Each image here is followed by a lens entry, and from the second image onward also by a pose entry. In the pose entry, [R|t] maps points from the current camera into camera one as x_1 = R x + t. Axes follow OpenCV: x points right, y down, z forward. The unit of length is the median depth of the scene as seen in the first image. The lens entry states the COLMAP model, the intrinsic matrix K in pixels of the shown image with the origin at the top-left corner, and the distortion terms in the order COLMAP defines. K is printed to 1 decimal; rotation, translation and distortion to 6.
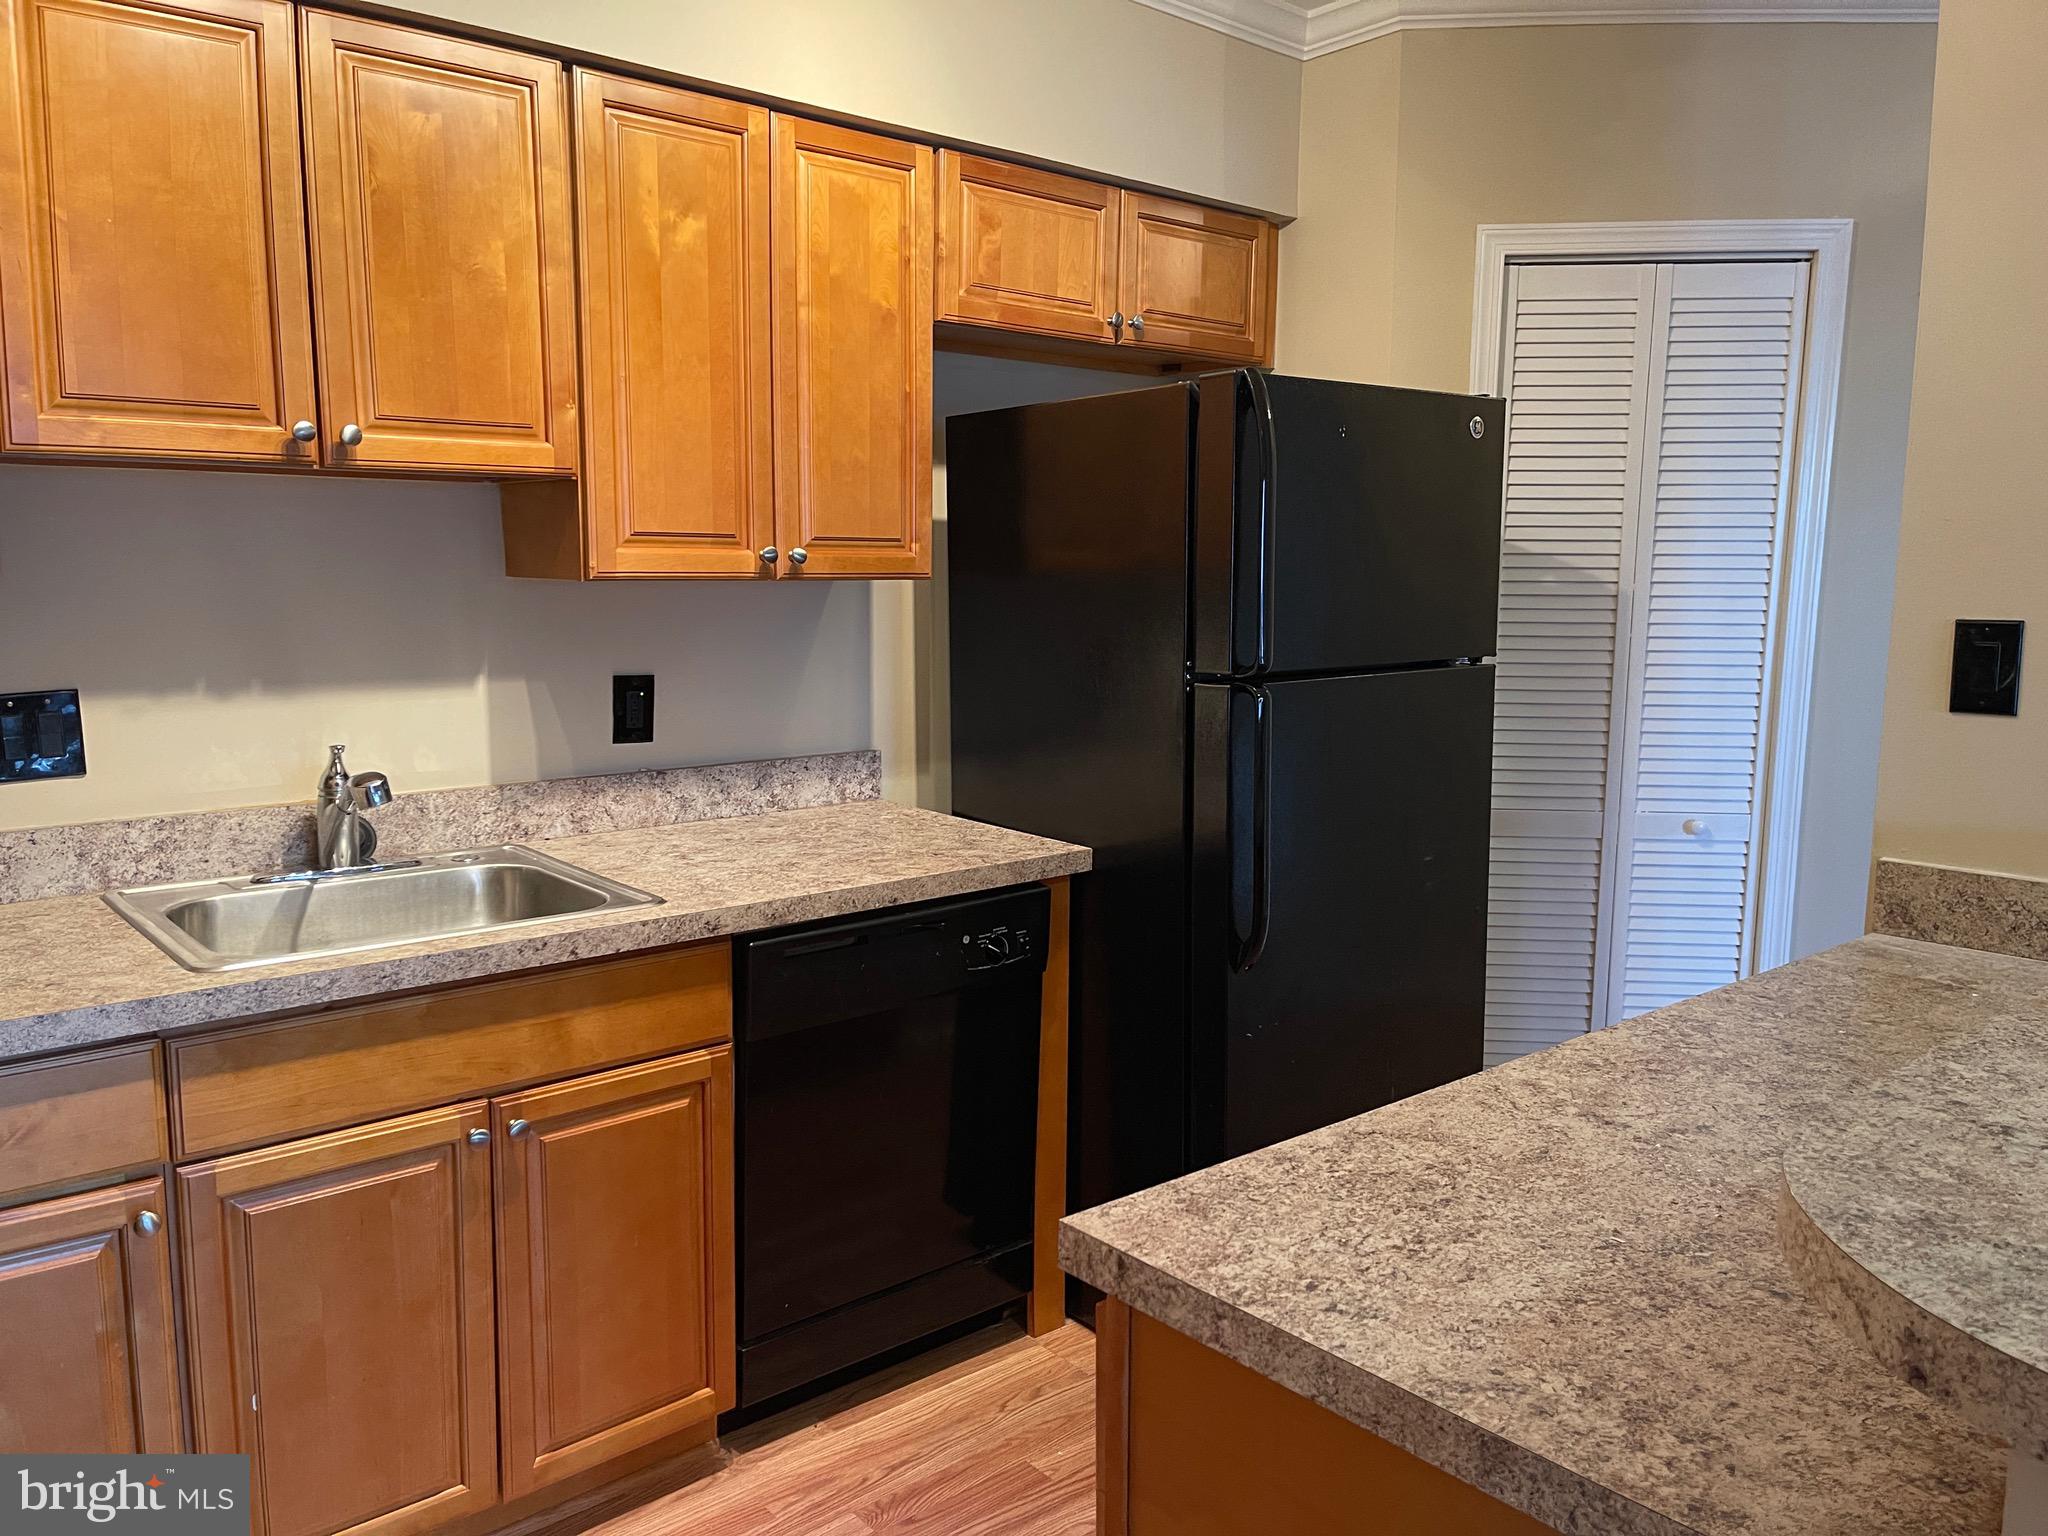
lens RADIAL K [[1551.3, 0, 1013.5], [0, 1551.3, 761.3], [0, 0, 1]] dist [0.057029, -0.035972]
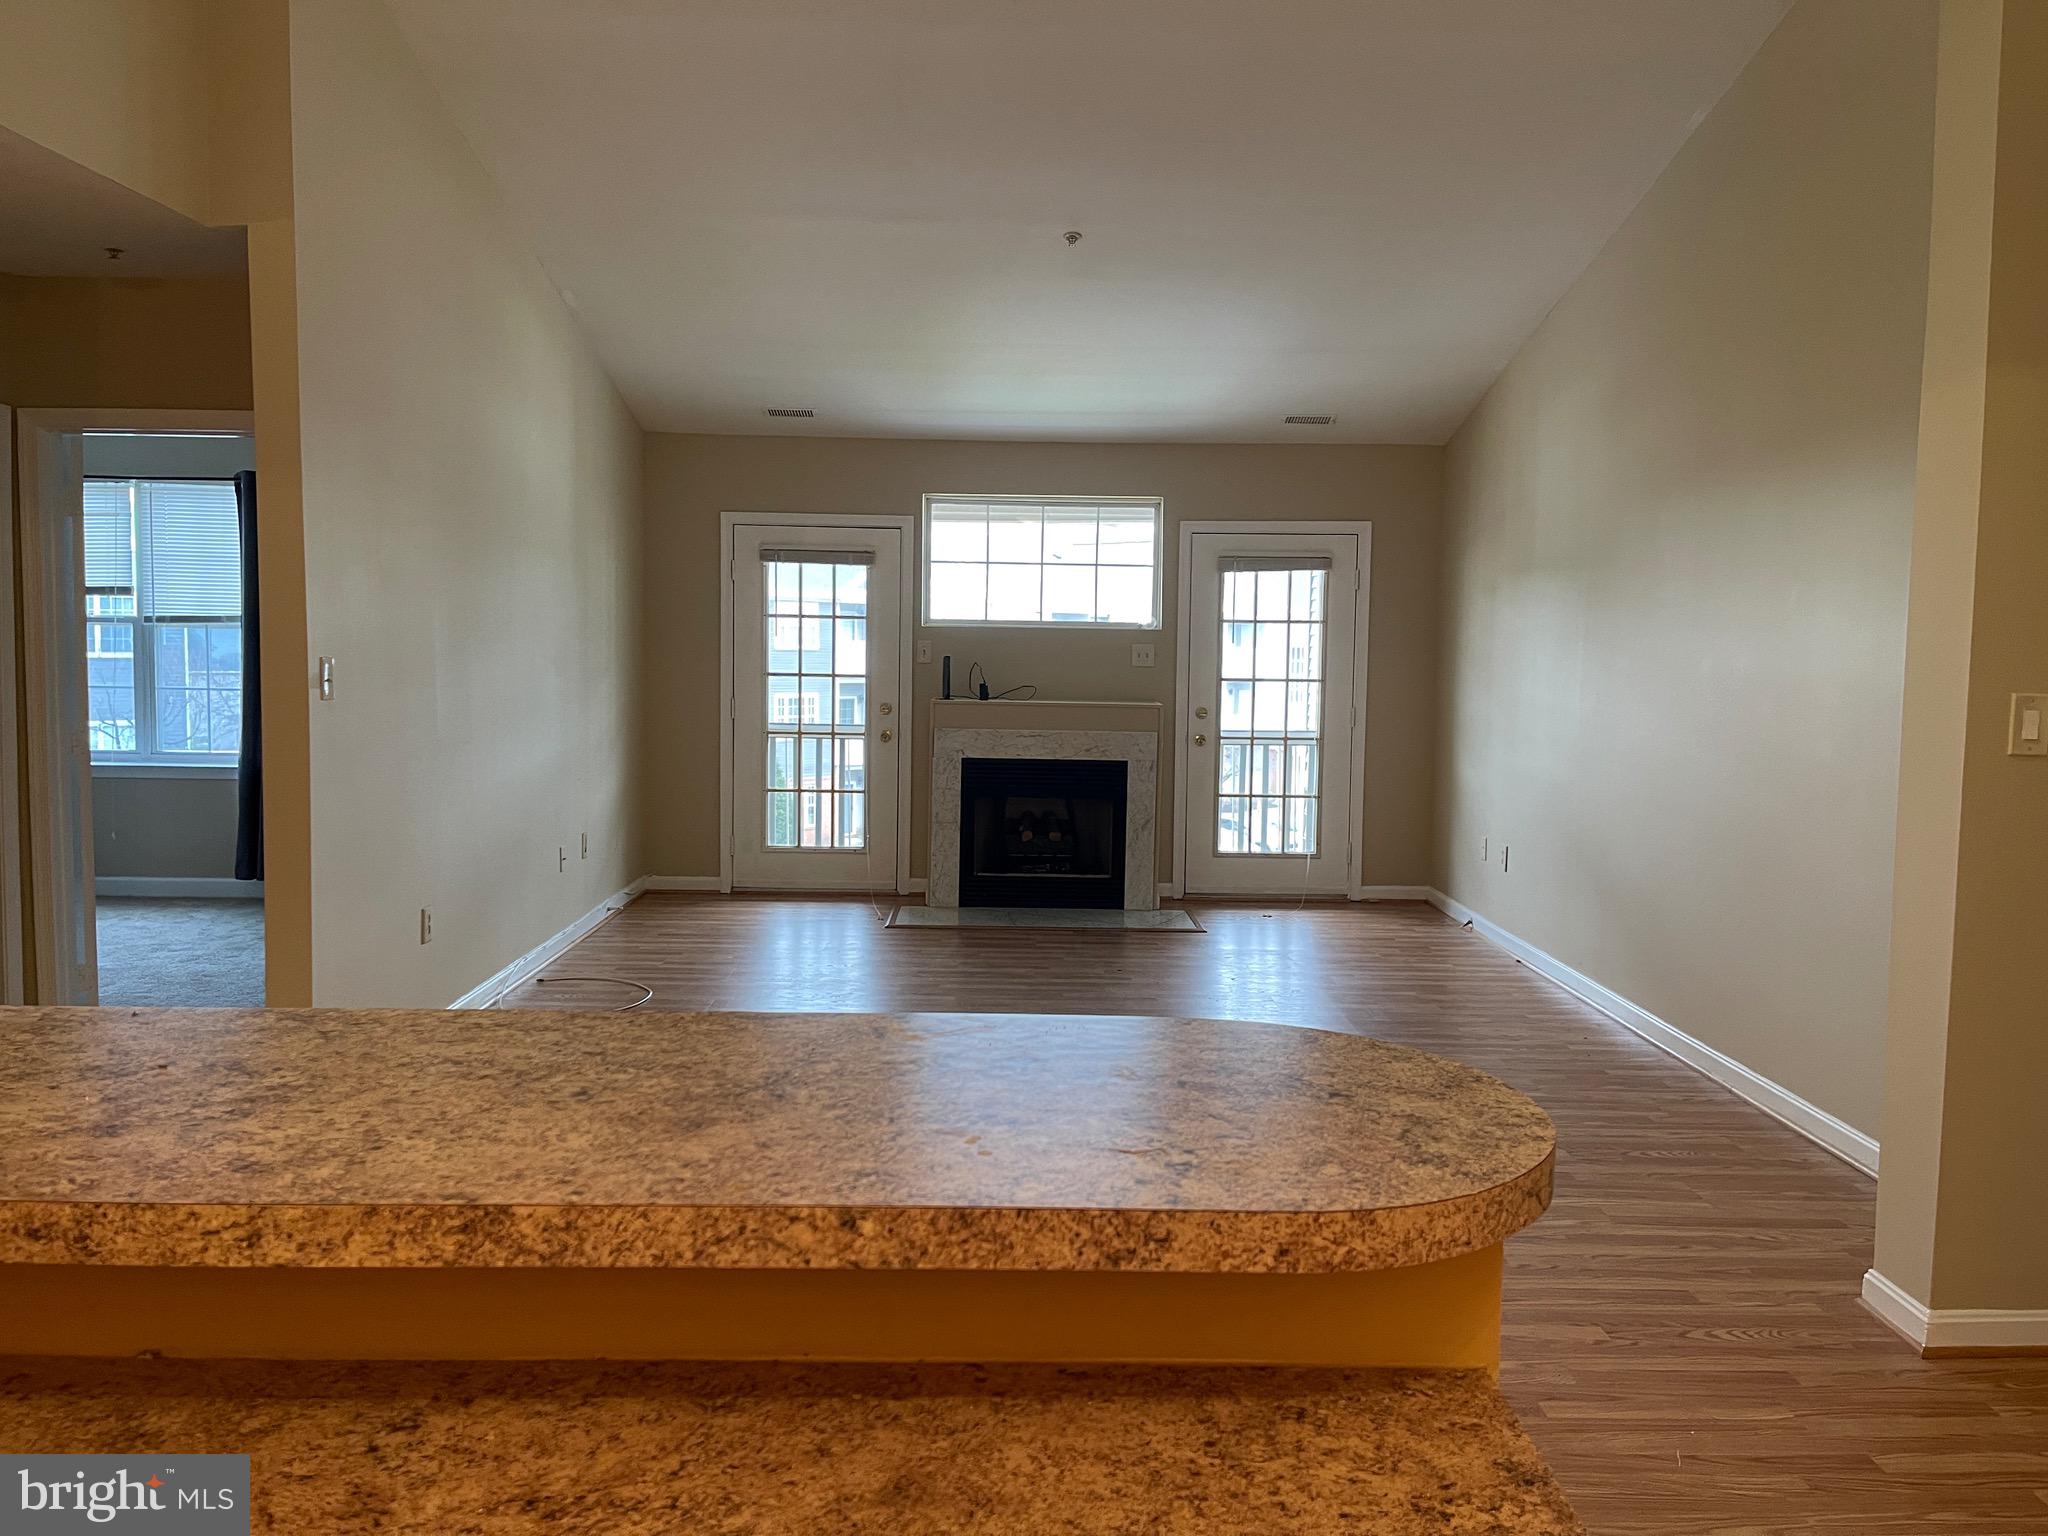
lens RADIAL K [[1551.3, 0, 1027.6], [0, 1551.3, 760.7], [0, 0, 1]] dist [0.057029, -0.035972]
pose [[-0.764788, -0.069309, 0.640543, -0.000075], [0.063199, 0.981332, 0.181641, -0.106768], [-0.641175, 0.179398, -0.746130, 0.730660]]
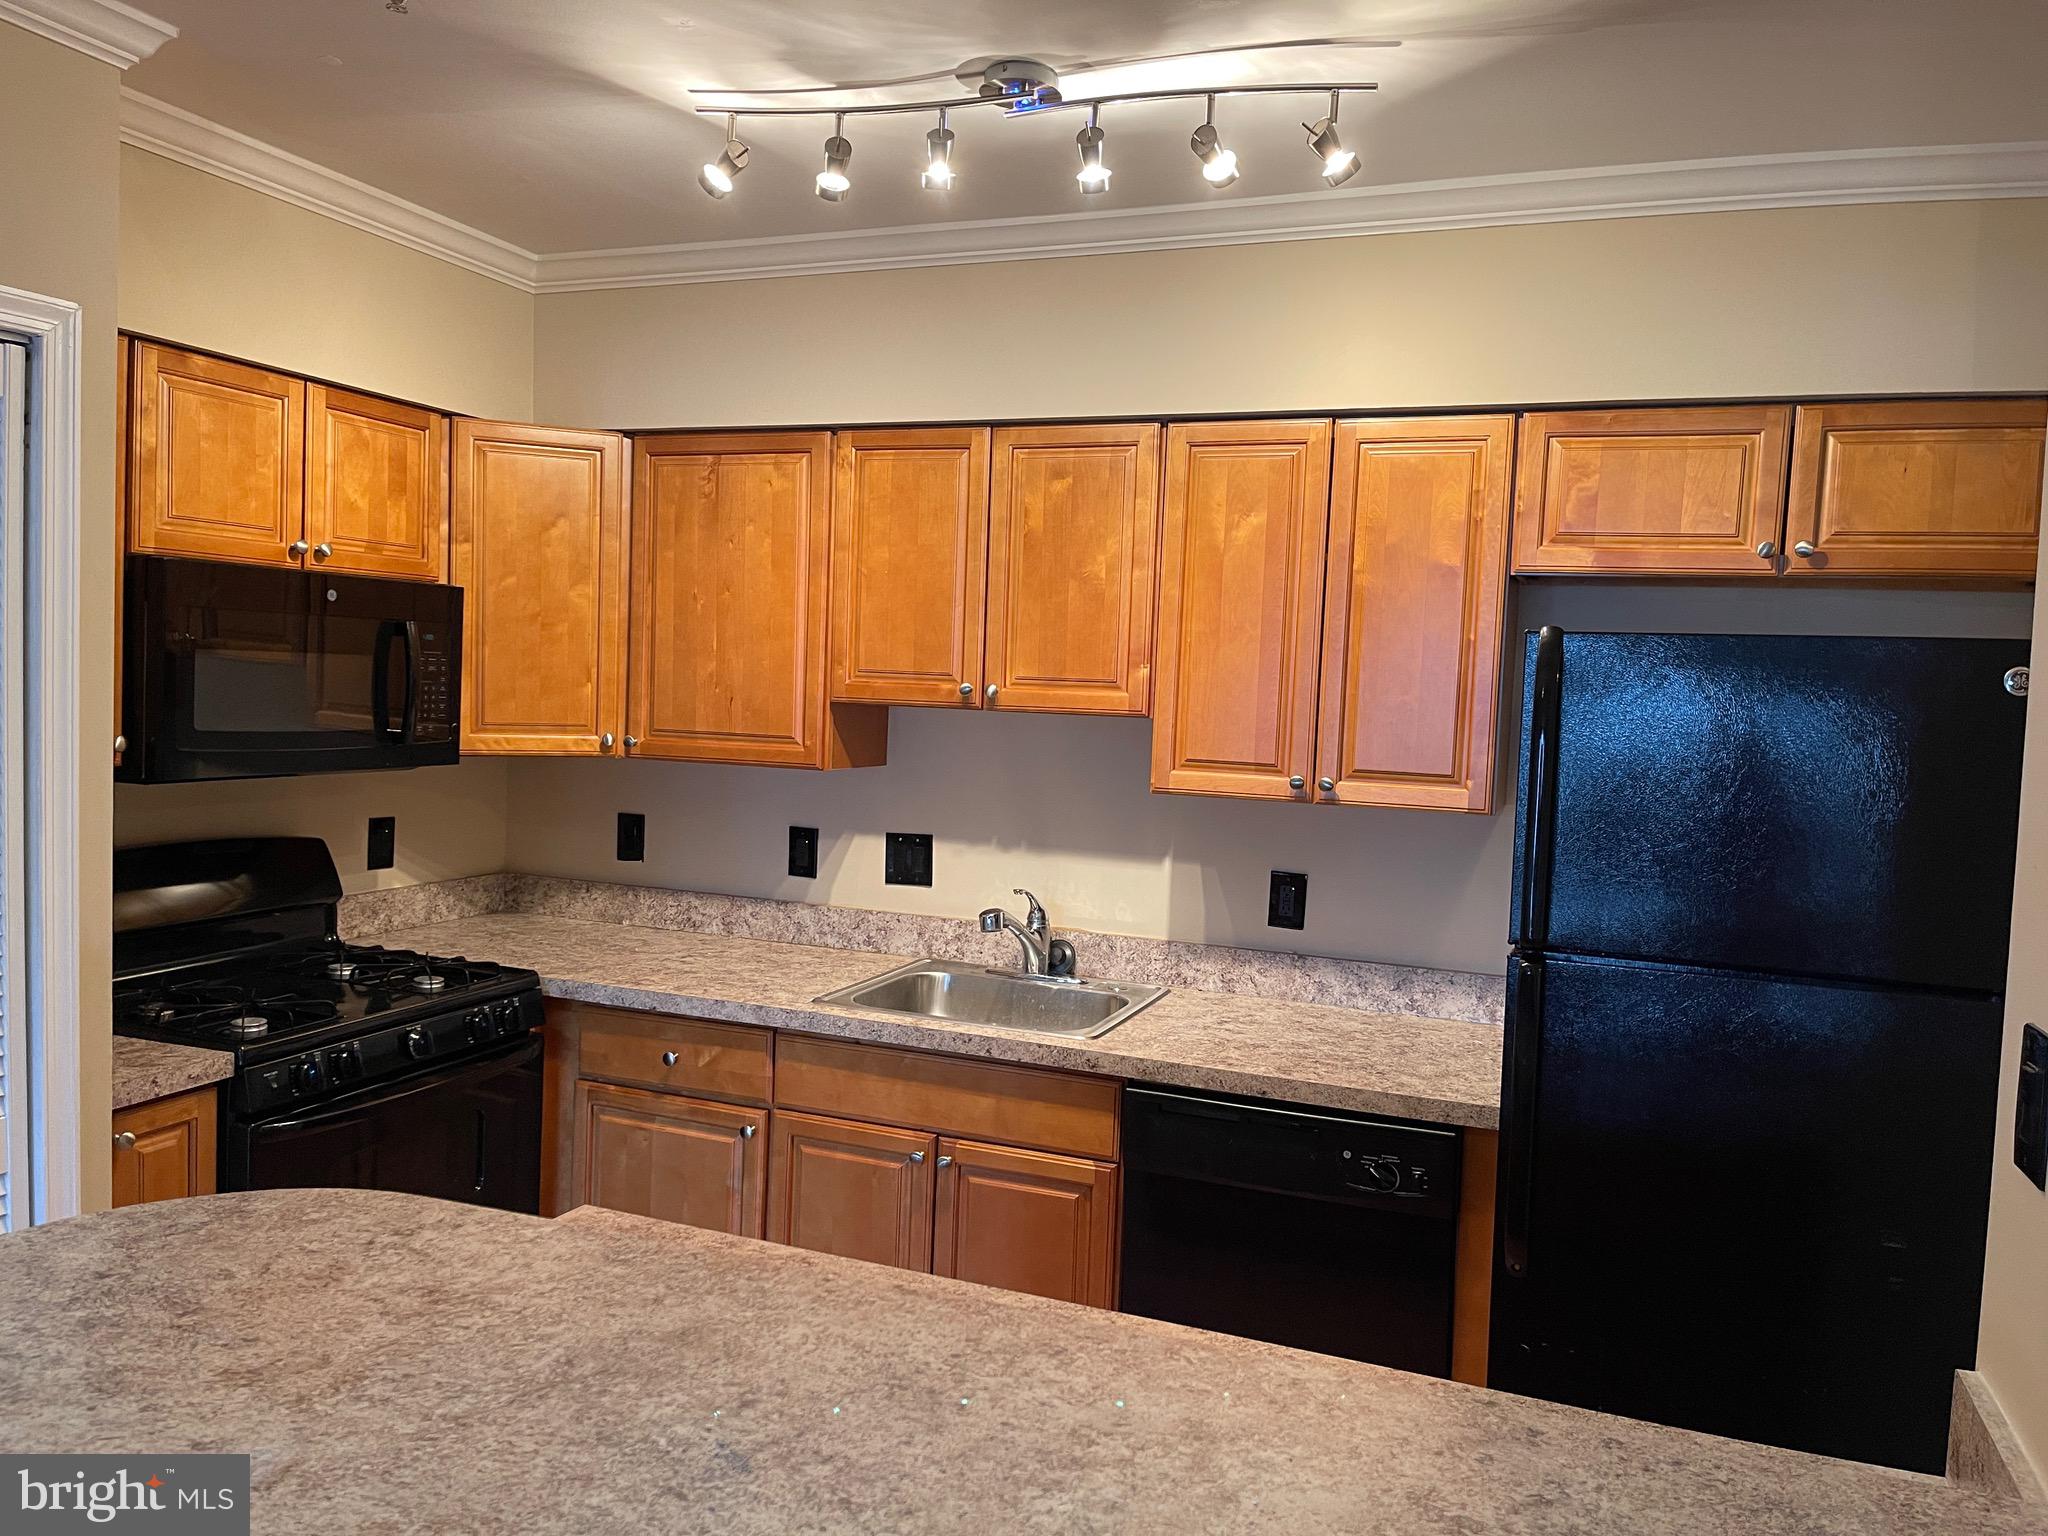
lens RADIAL K [[1551.3, 0, 1026.0], [0, 1551.3, 751.6], [0, 0, 1]] dist [0.057029, -0.035972]
pose [[0.461754, 0.054219, -0.885349, 0.865280], [-0.152121, 0.988183, -0.018822, -0.112331], [0.873866, 0.143371, 0.464546, 0.294347]]
